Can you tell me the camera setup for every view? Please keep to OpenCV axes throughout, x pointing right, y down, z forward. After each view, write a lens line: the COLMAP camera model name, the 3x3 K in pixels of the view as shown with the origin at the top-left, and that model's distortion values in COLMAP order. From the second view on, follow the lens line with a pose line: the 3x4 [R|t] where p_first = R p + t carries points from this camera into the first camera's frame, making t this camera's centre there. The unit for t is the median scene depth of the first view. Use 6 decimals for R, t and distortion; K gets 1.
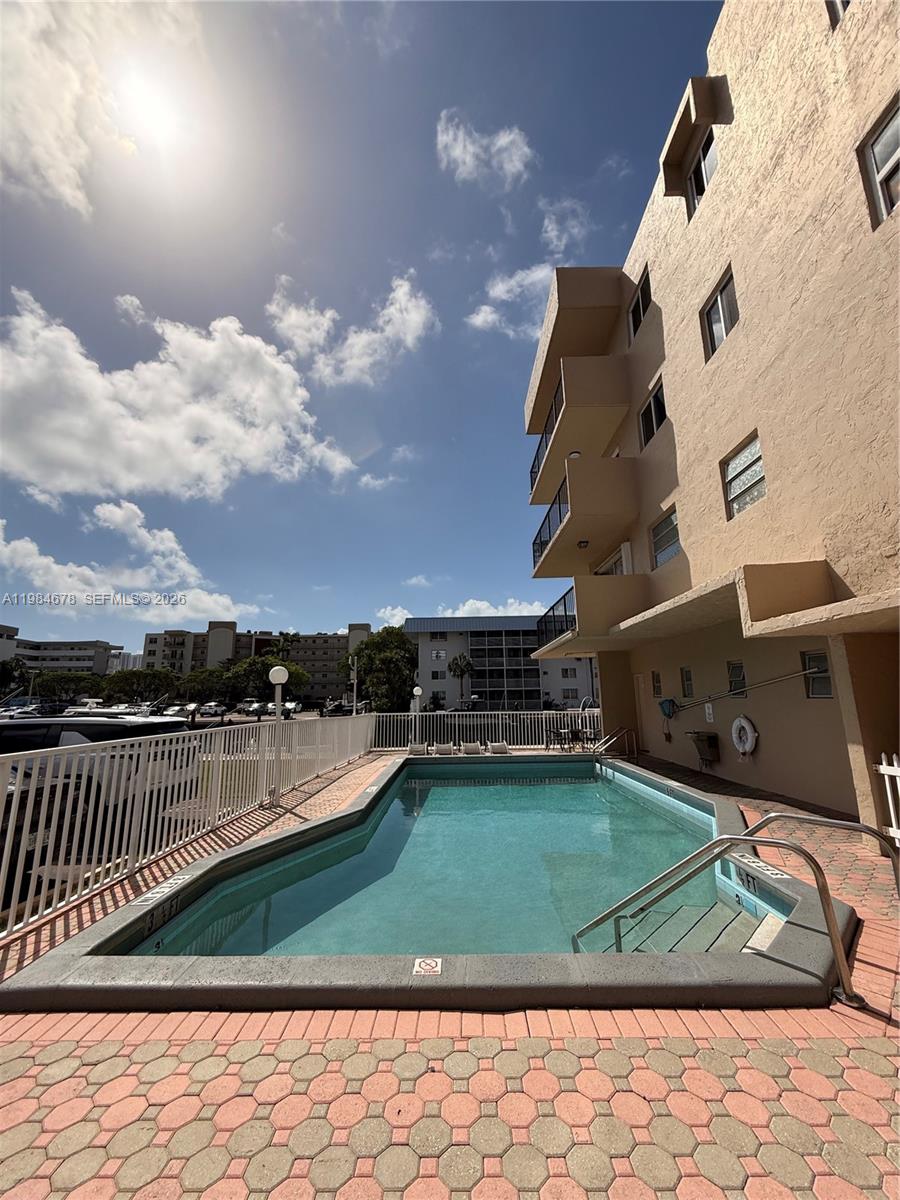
lens RADIAL K [[487.9, 0, 447.2], [0, 487.9, 597.2], [0, 0, 1]] dist [0.002596, -0.000039]
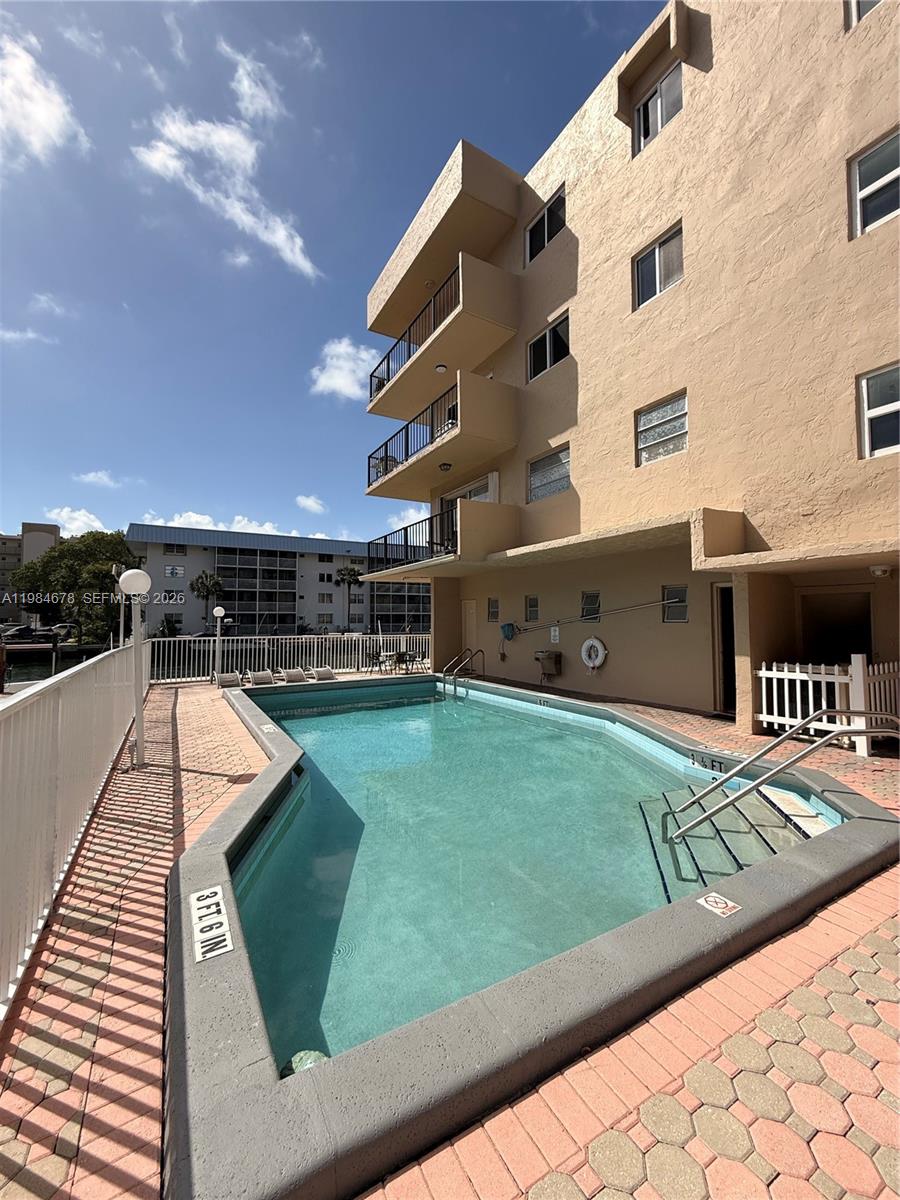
lens RADIAL K [[486.9, 0, 450.0], [0, 486.9, 600.0], [0, 0, 1]] dist [0.000356, 0.000843]
pose [[0.850308, 0.034061, 0.525183, -0.319847], [-0.115138, 0.985769, 0.122486, 0.049849], [-0.513537, -0.164619, 0.842128, 0.198025]]
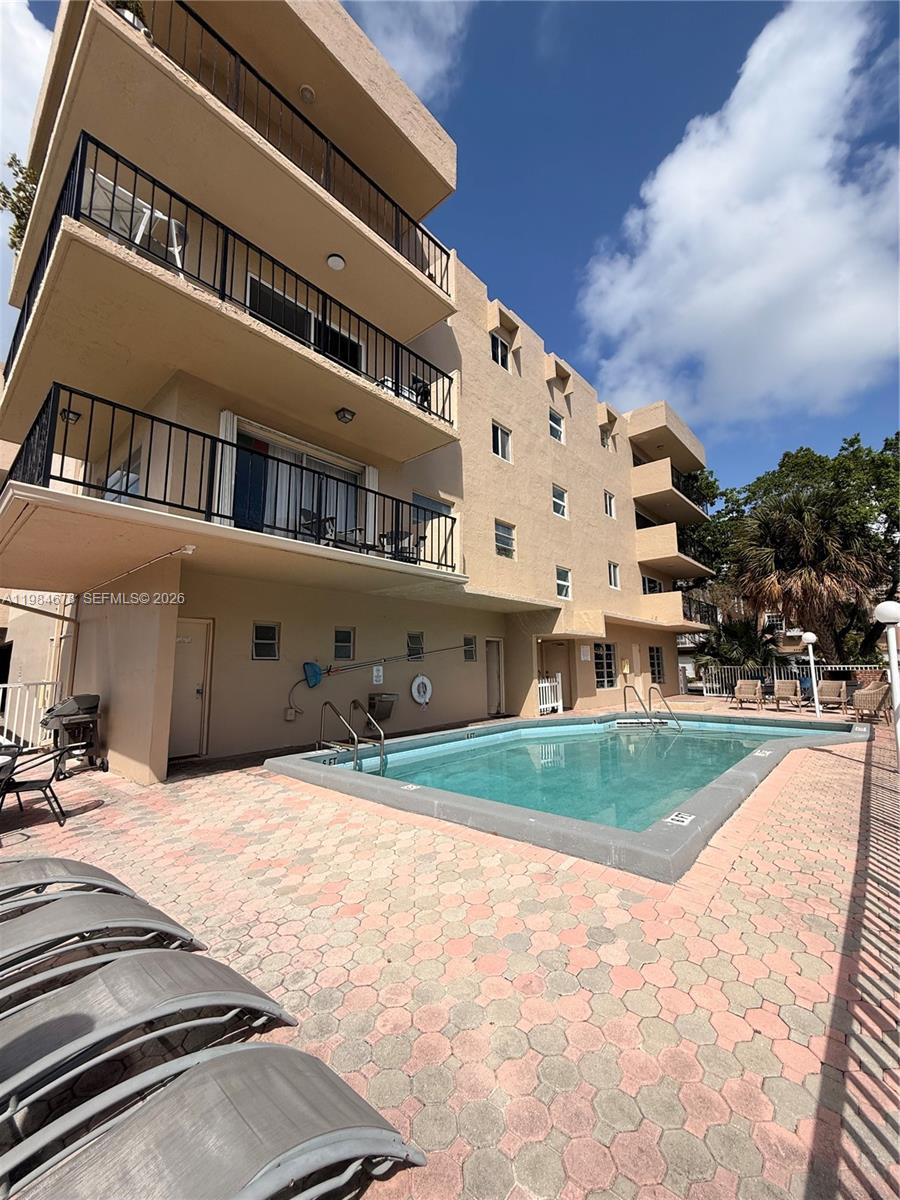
lens RADIAL K [[477.2, 0, 450.0], [0, 477.2, 600.0], [0, 0, 1]] dist [0.001831, 0.000423]
pose [[-0.765070, 0.101956, 0.635825, -0.288093], [-0.115102, 0.949833, -0.290807, 0.417639], [-0.633577, -0.295672, -0.714953, 1.928620]]
